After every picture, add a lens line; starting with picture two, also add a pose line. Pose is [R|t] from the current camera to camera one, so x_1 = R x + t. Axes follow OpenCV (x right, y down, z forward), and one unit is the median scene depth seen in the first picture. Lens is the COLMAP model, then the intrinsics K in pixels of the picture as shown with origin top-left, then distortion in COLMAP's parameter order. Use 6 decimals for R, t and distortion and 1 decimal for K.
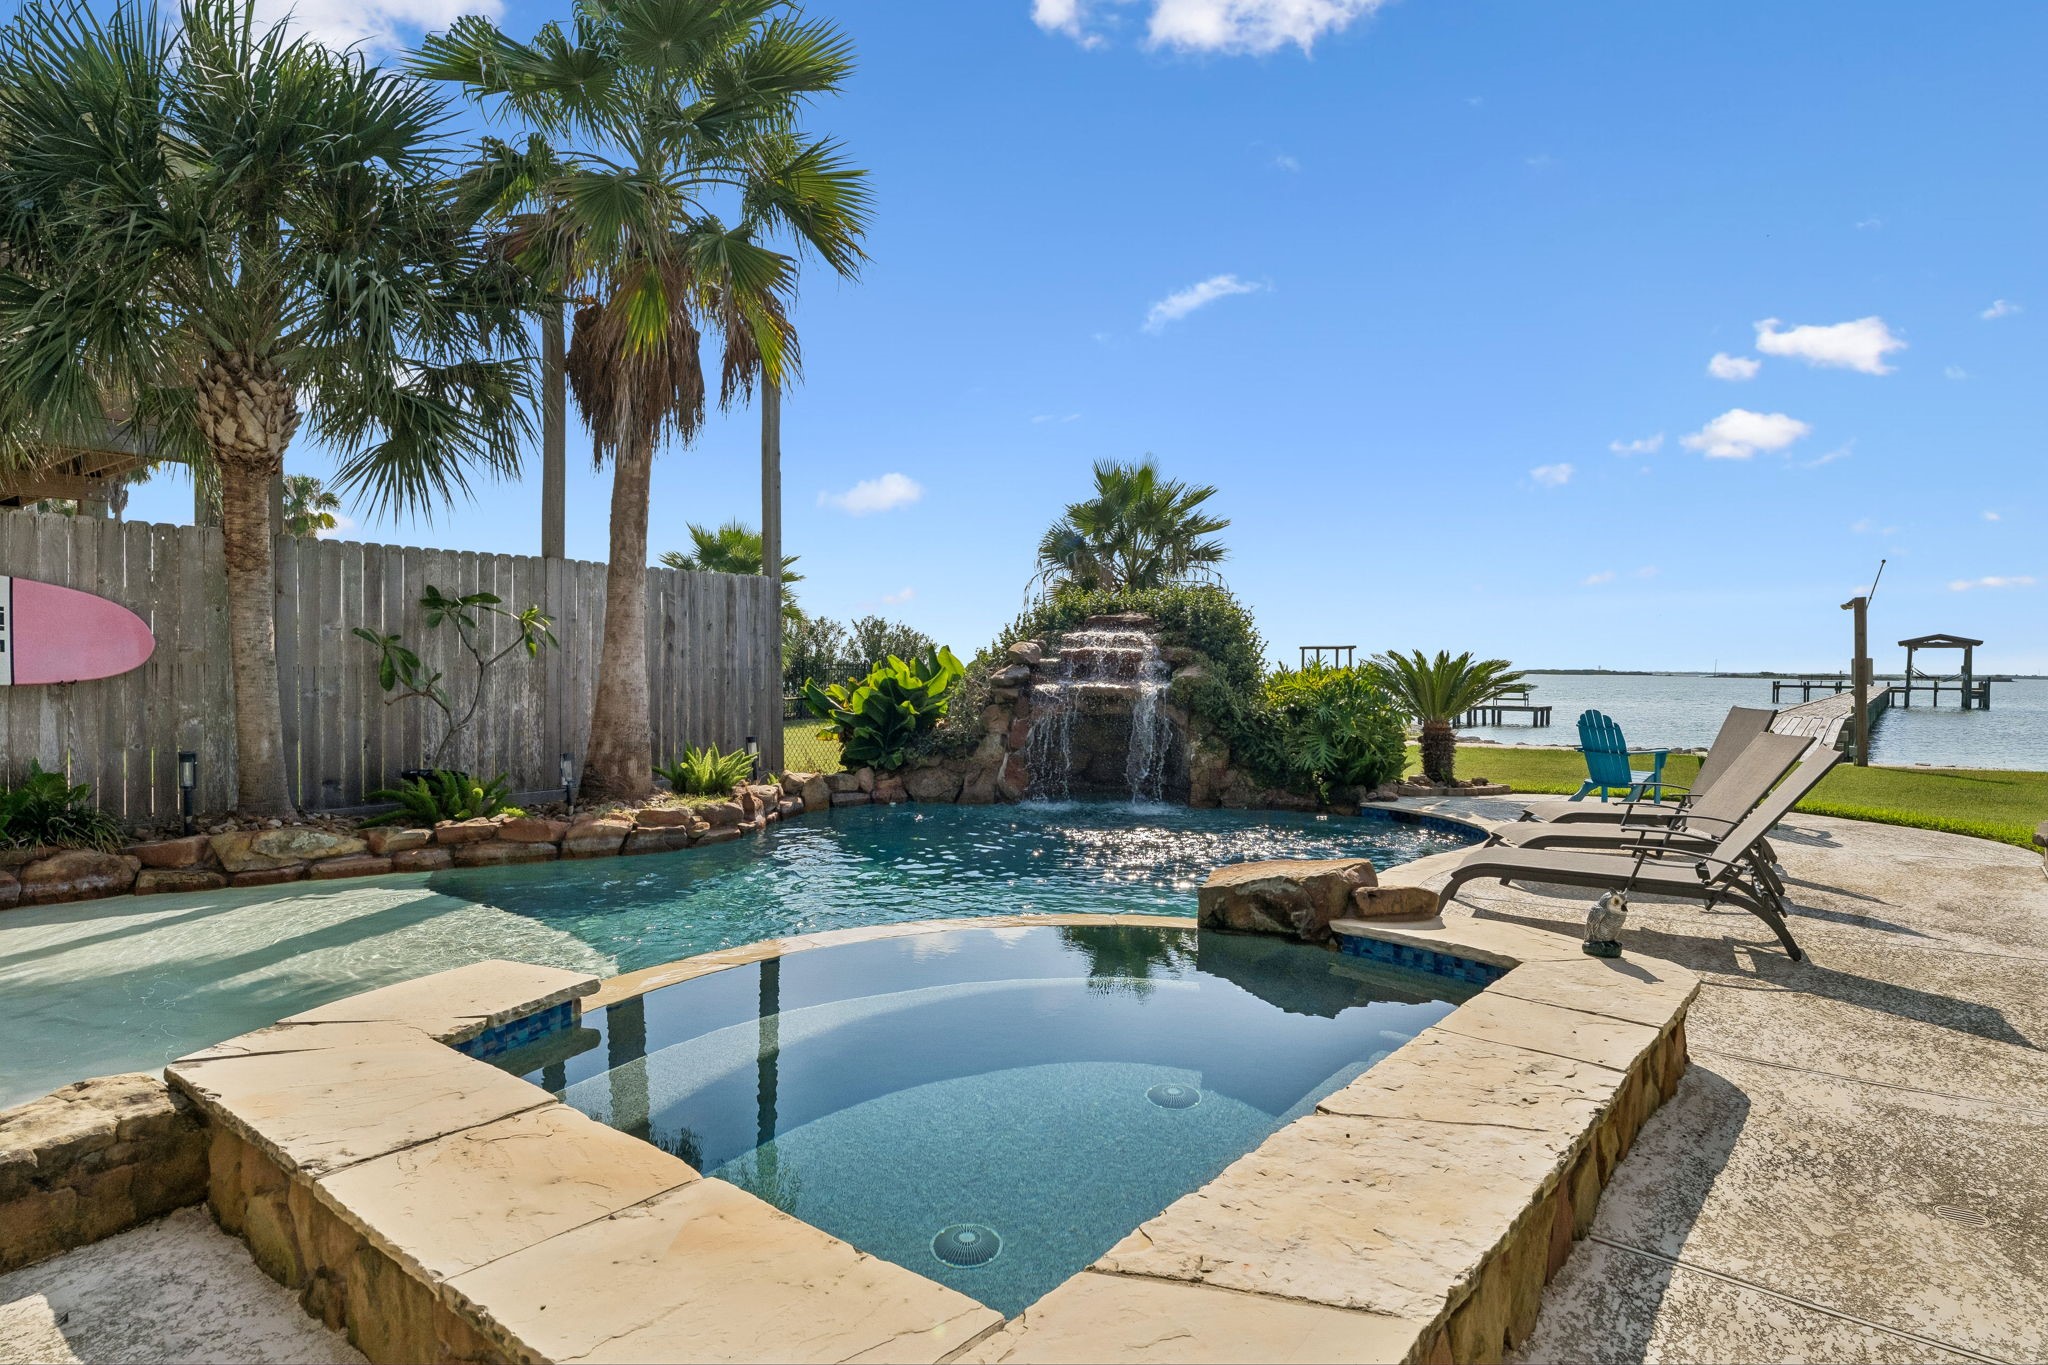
lens RADIAL K [[1125.3, 0, 1038.8], [0, 1125.3, 678.3], [0, 0, 1]] dist [0.002624, 0.000397]
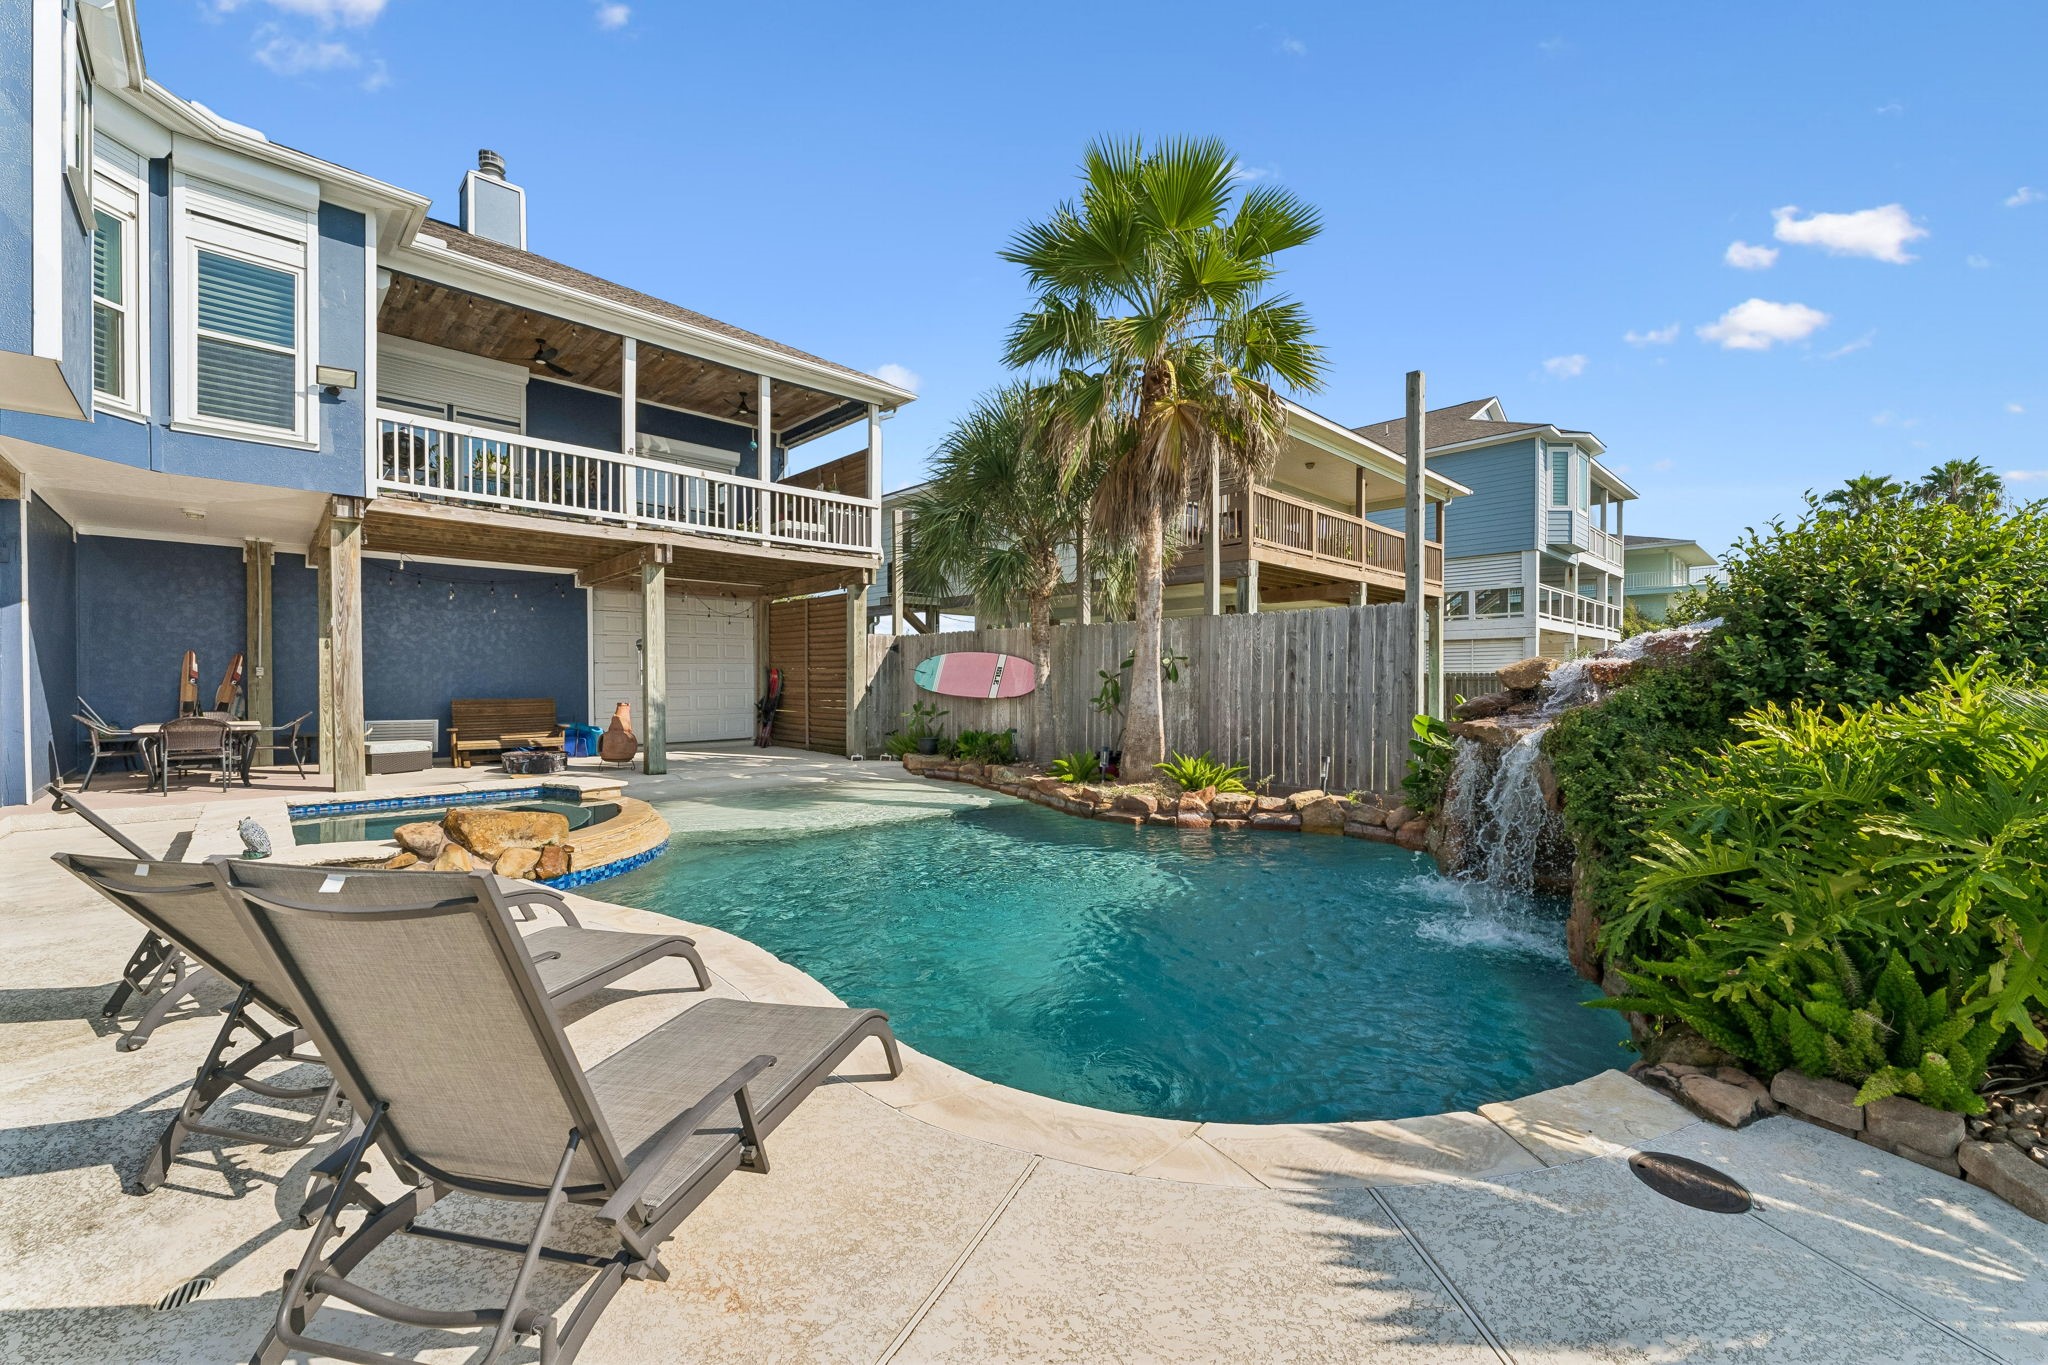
lens RADIAL K [[821.2, 0, 1041.5], [0, 821.2, 687.5], [0, 0, 1]] dist [0.002874, -0.000113]
pose [[-0.138809, -0.004713, -0.990308, 0.555090], [-0.013706, 0.999902, -0.002837, -0.008285], [0.990224, 0.013179, -0.138860, 0.830431]]
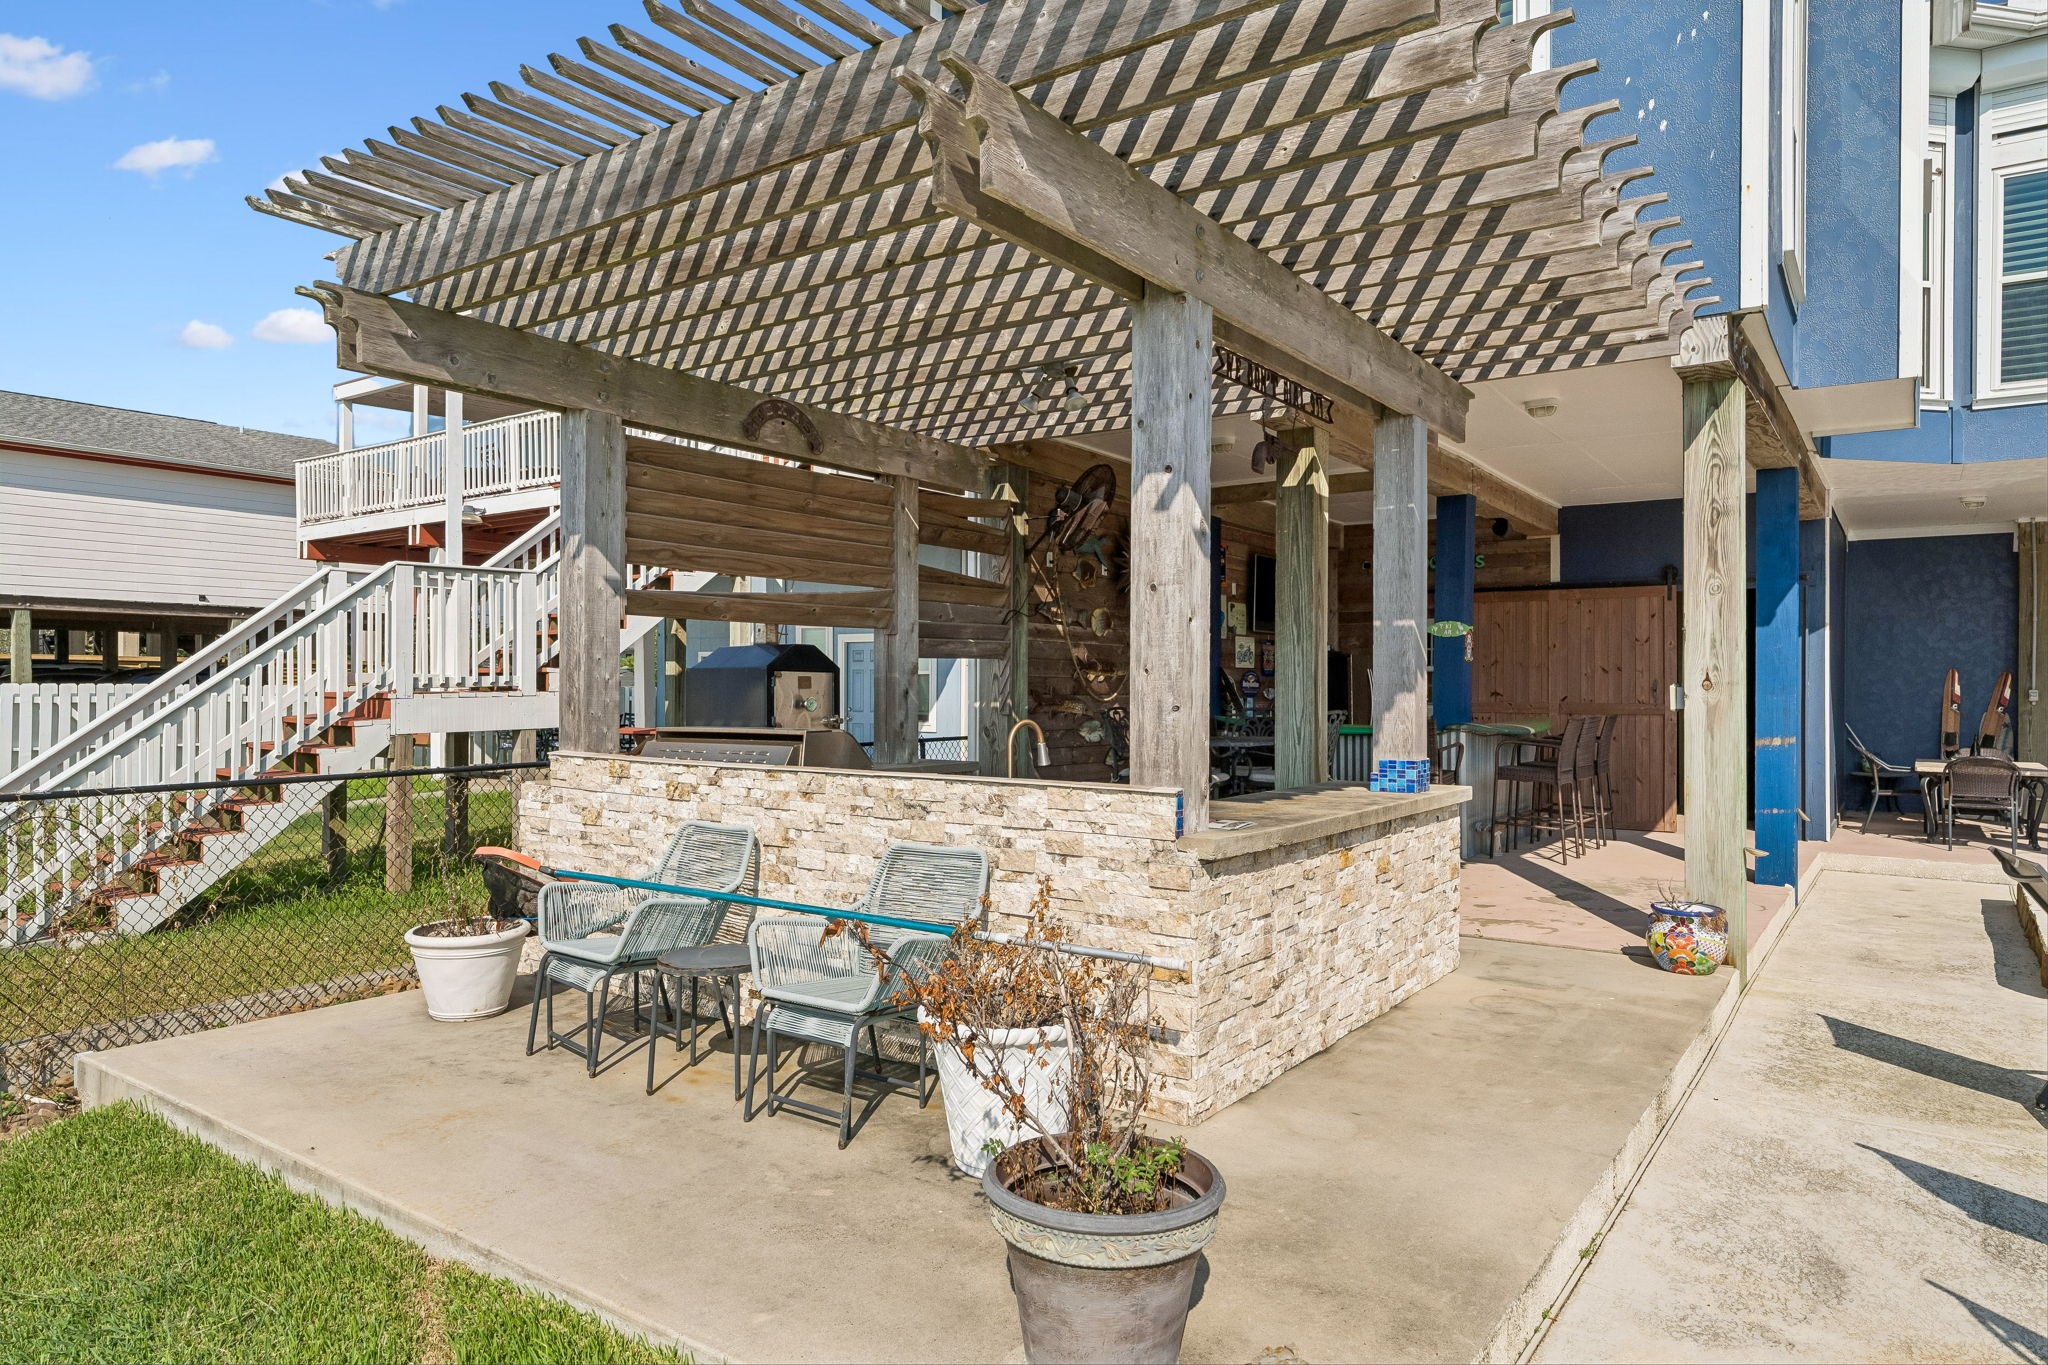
lens RADIAL K [[1253.0, 0, 1045.7], [0, 1253.0, 683.7], [0, 0, 1]] dist [0.001498, 0.002595]
pose [[-0.998573, -0.017476, -0.050462, 0.654567], [-0.017953, 0.999798, 0.009021, -0.022157], [0.050294, 0.009914, -0.998685, 0.848813]]
